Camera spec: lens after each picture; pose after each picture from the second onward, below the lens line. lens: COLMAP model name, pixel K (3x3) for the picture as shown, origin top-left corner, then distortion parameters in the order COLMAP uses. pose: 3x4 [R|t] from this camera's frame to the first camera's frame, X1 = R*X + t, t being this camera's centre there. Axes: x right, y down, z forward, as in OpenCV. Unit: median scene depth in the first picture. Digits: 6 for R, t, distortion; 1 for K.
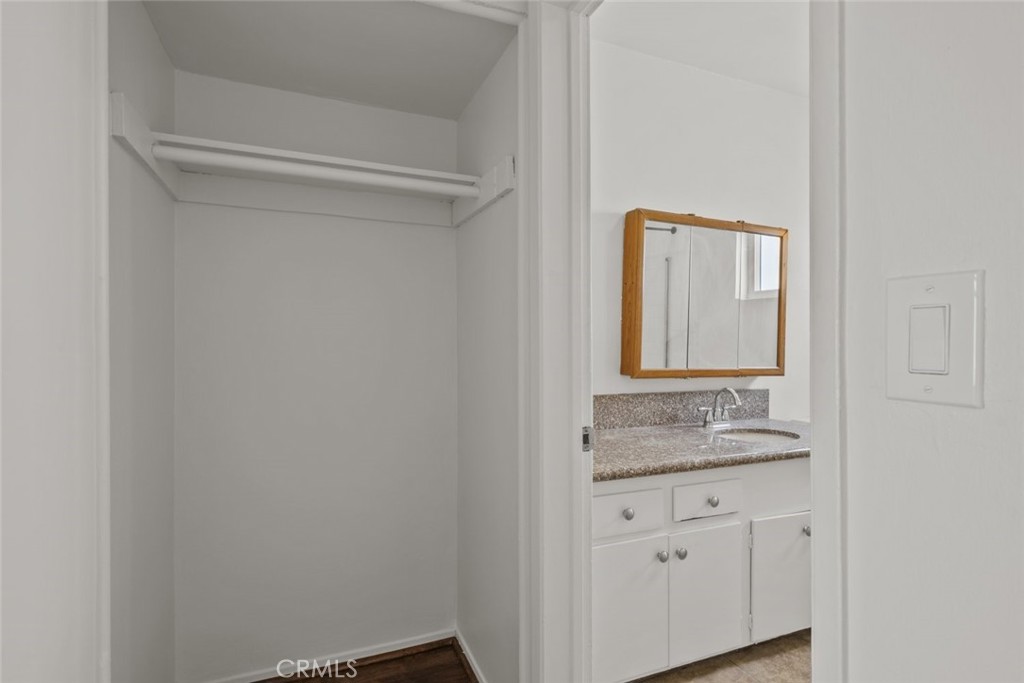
lens RADIAL K [[478.6, 0, 515.6], [0, 478.6, 343.9], [0, 0, 1]] dist [-0.000295, 0.000656]
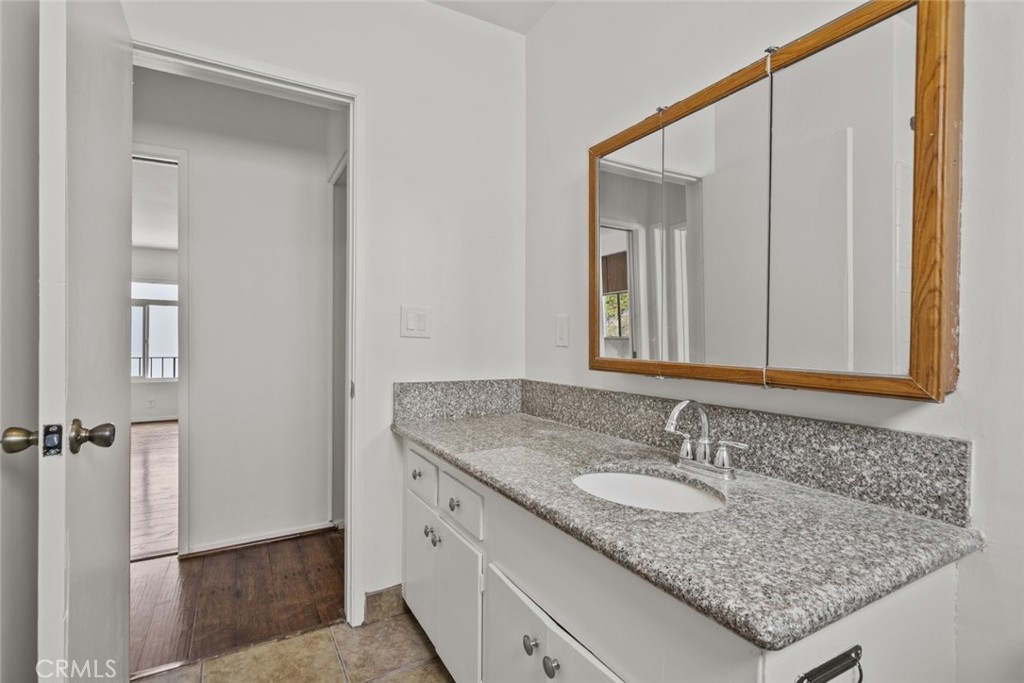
lens RADIAL K [[478.6, 0, 505.2], [0, 478.6, 342.9], [0, 0, 1]] dist [-0.000295, 0.000656]
pose [[0.127107, -0.001856, -0.991887, 0.940554], [-0.005440, 0.999982, -0.002568, 0.030305], [0.991874, 0.005723, 0.127094, 0.720789]]
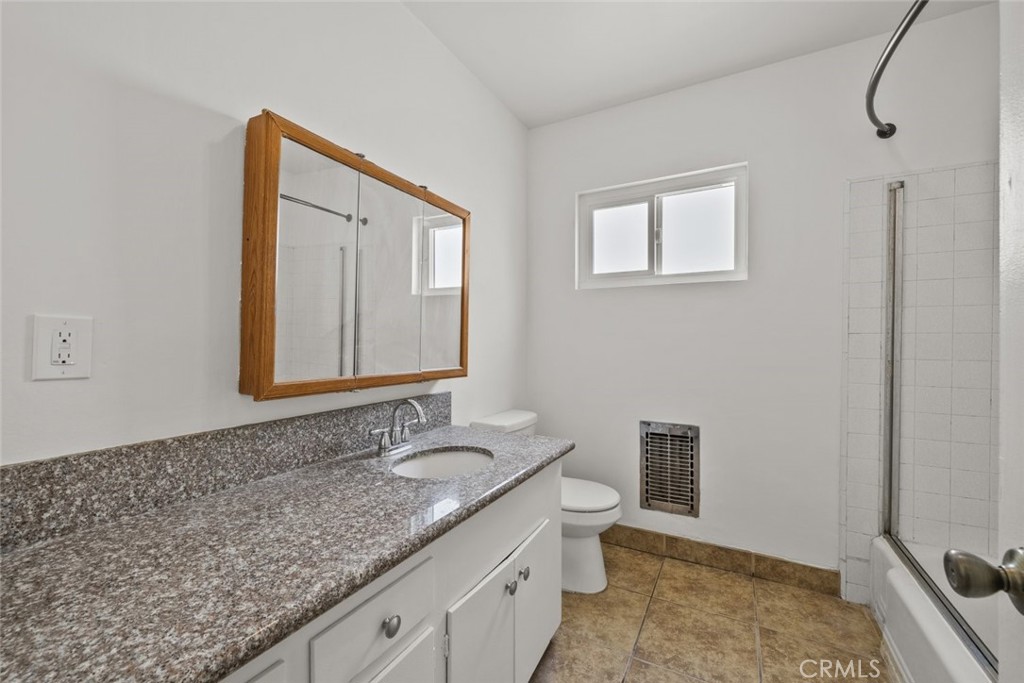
lens RADIAL K [[403.8, 0, 502.4], [0, 403.8, 342.2], [0, 0, 1]] dist [-0.000826, 0.000501]
pose [[0.788716, -0.005710, 0.614731, 0.168310], [0.003240, 0.999982, 0.005133, -0.000302], [-0.614749, -0.002057, 0.788720, 0.405592]]
